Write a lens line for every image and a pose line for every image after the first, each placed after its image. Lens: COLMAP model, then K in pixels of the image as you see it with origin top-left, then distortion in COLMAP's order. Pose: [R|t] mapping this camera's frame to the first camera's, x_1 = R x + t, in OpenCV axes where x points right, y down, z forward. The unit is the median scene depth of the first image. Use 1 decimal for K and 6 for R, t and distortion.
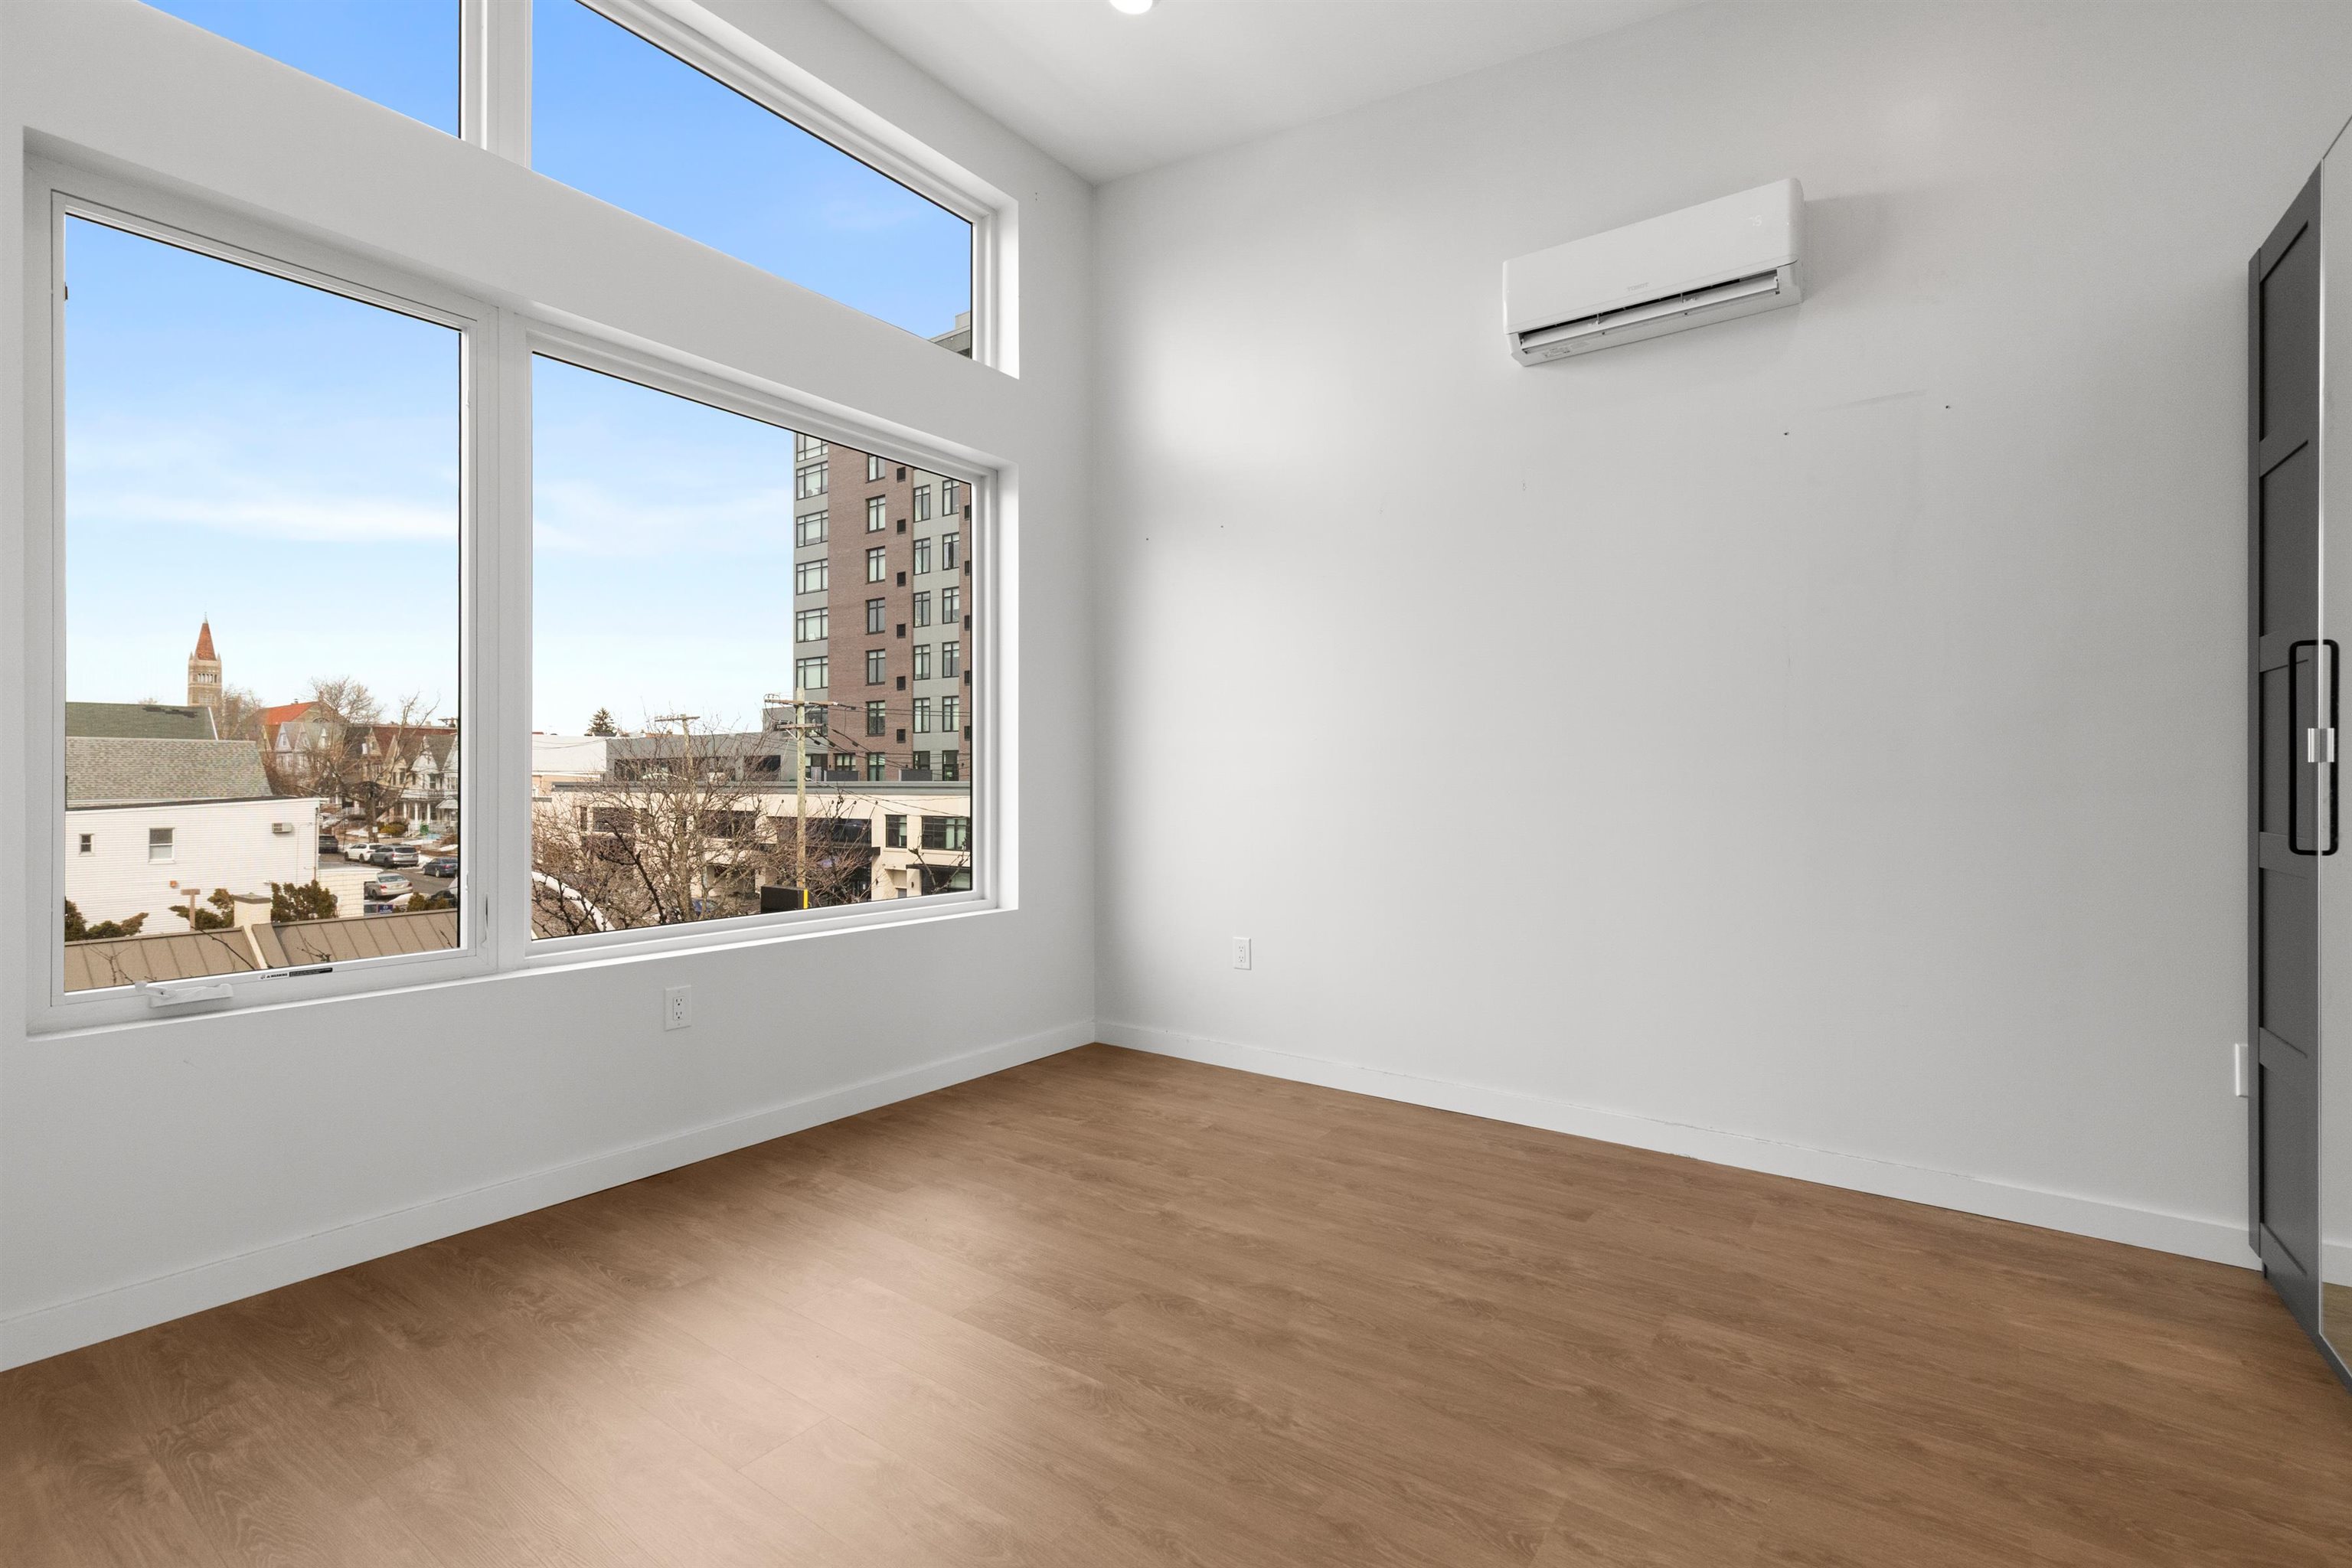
lens RADIAL K [[1066.1, 0, 1197.5], [0, 1066.1, 779.1], [0, 0, 1]] dist [0.008886, -0.000885]
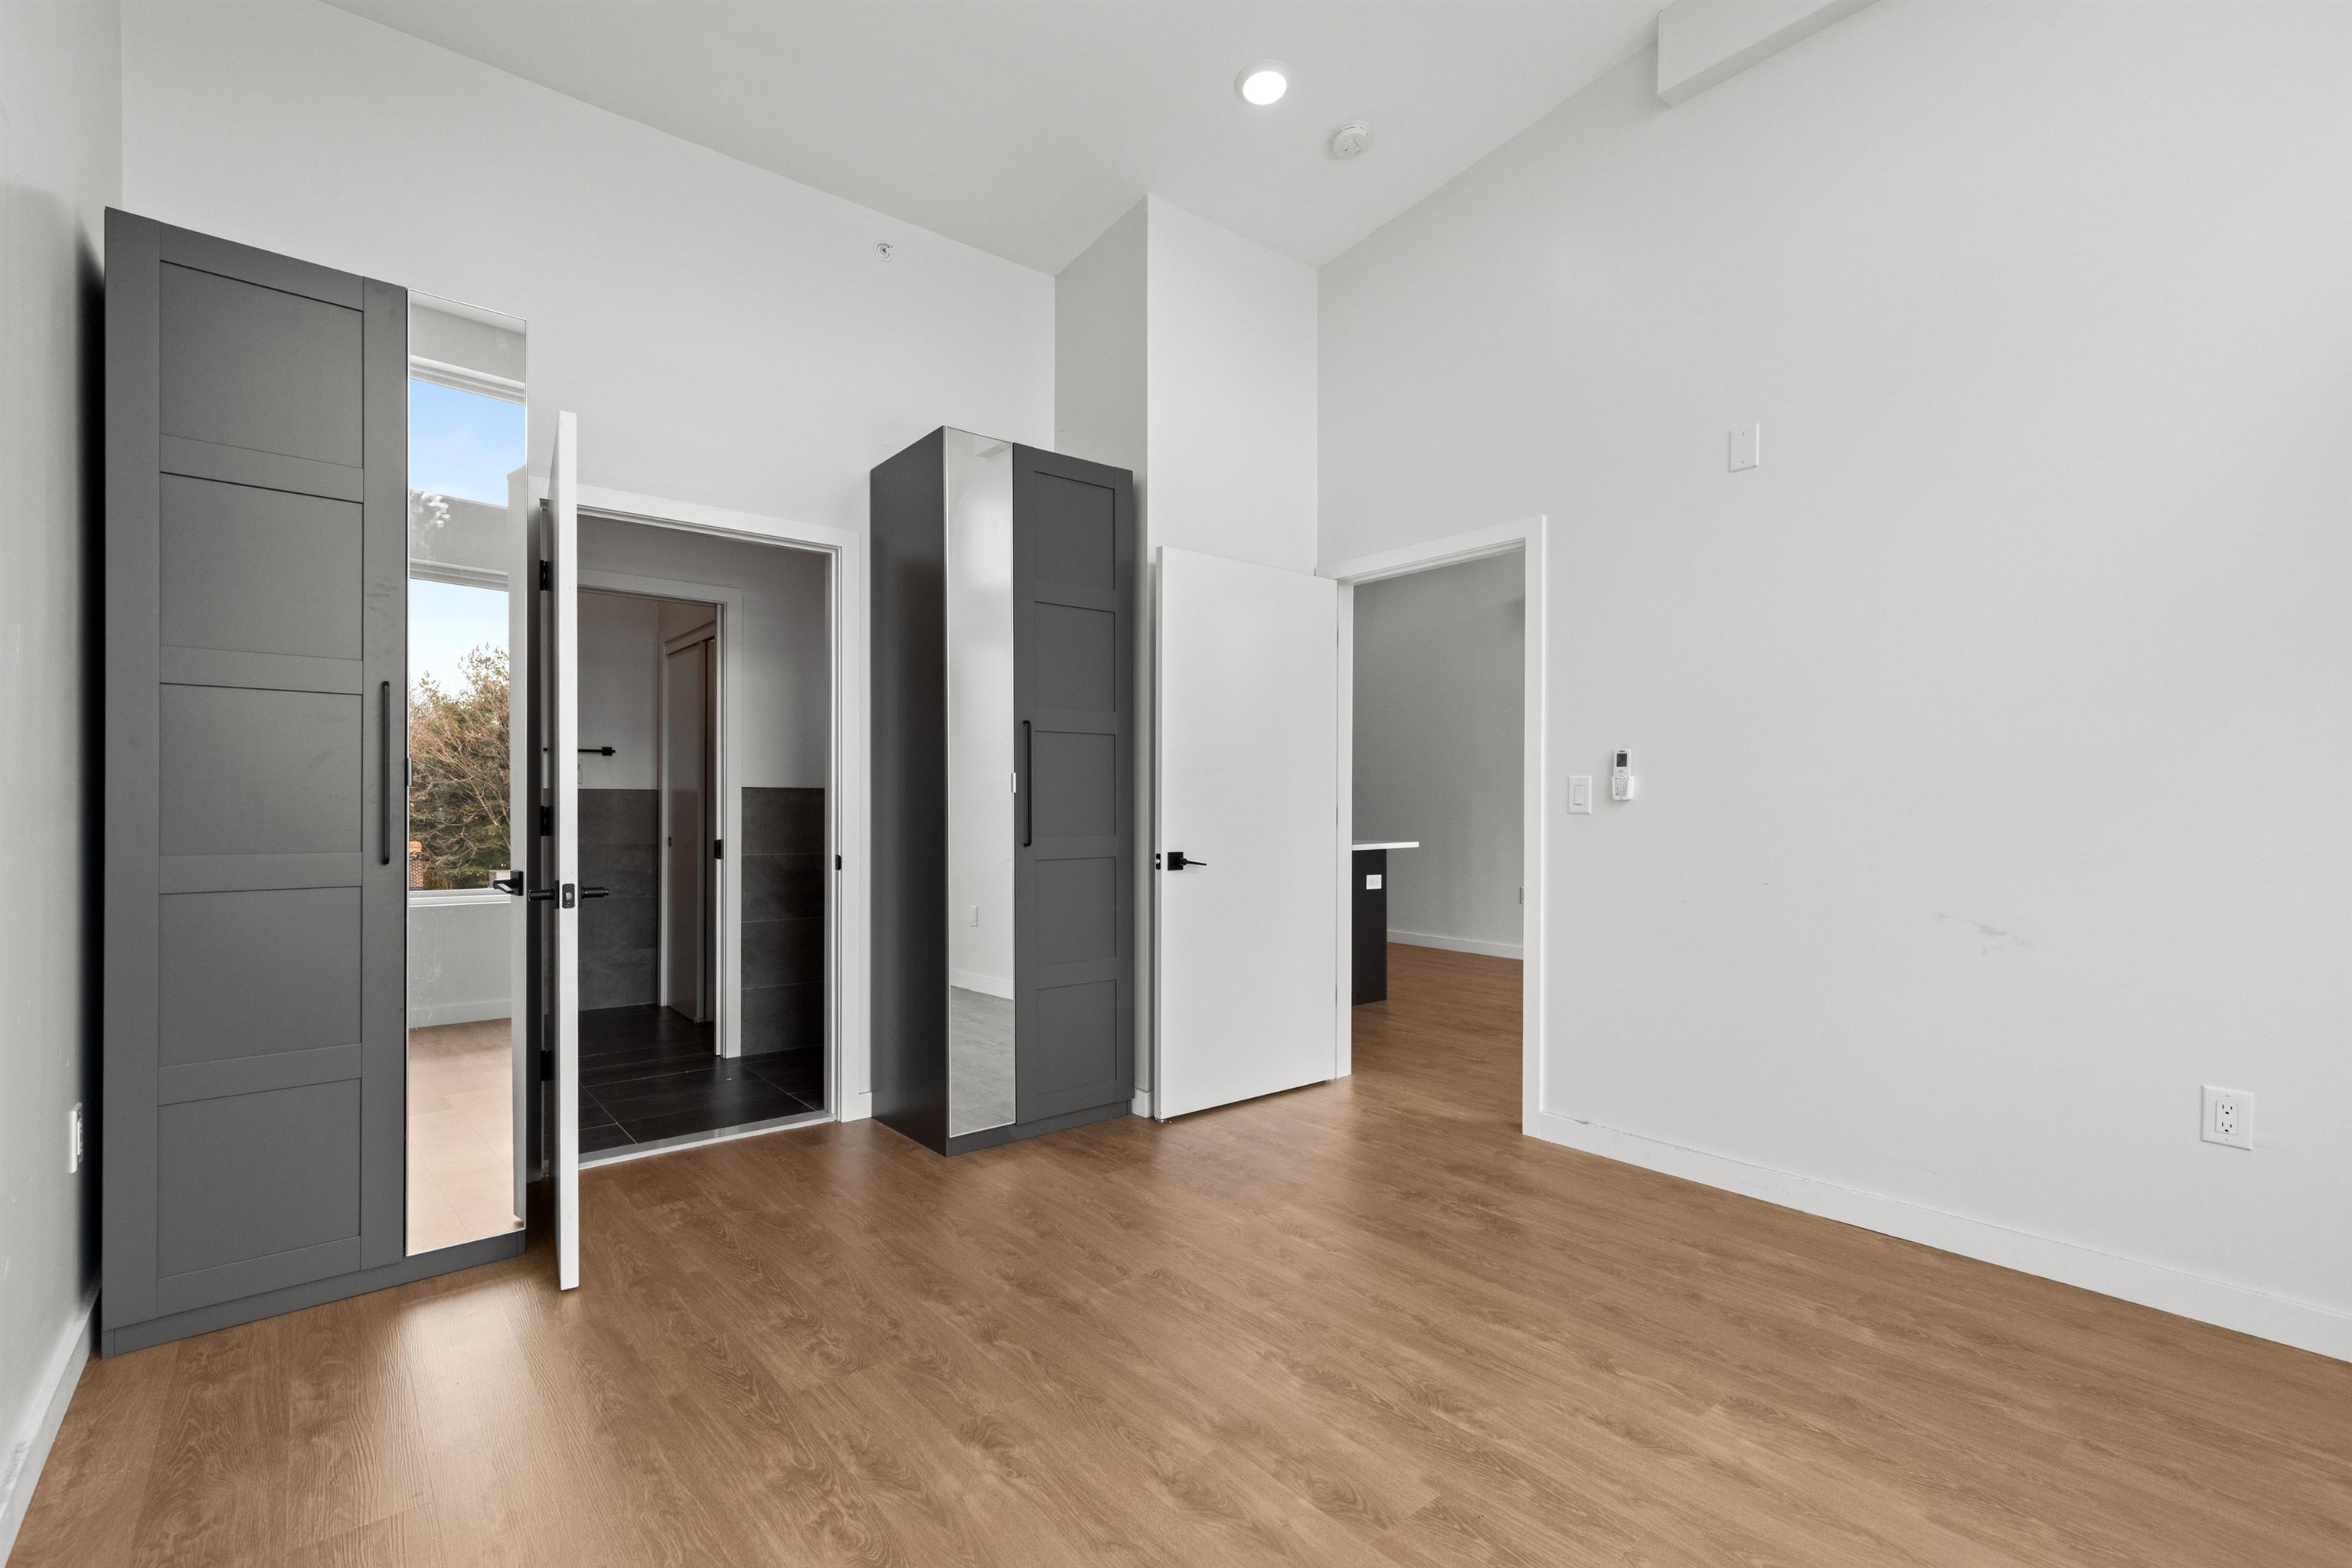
lens RADIAL K [[1066.1, 0, 1192.1], [0, 1066.1, 793.8], [0, 0, 1]] dist [0.008886, -0.000885]
pose [[-0.966819, -0.001601, 0.255456, -0.116762], [-0.004080, 0.999950, -0.009173, 0.001777], [-0.255428, -0.009911, -0.966777, 1.863376]]
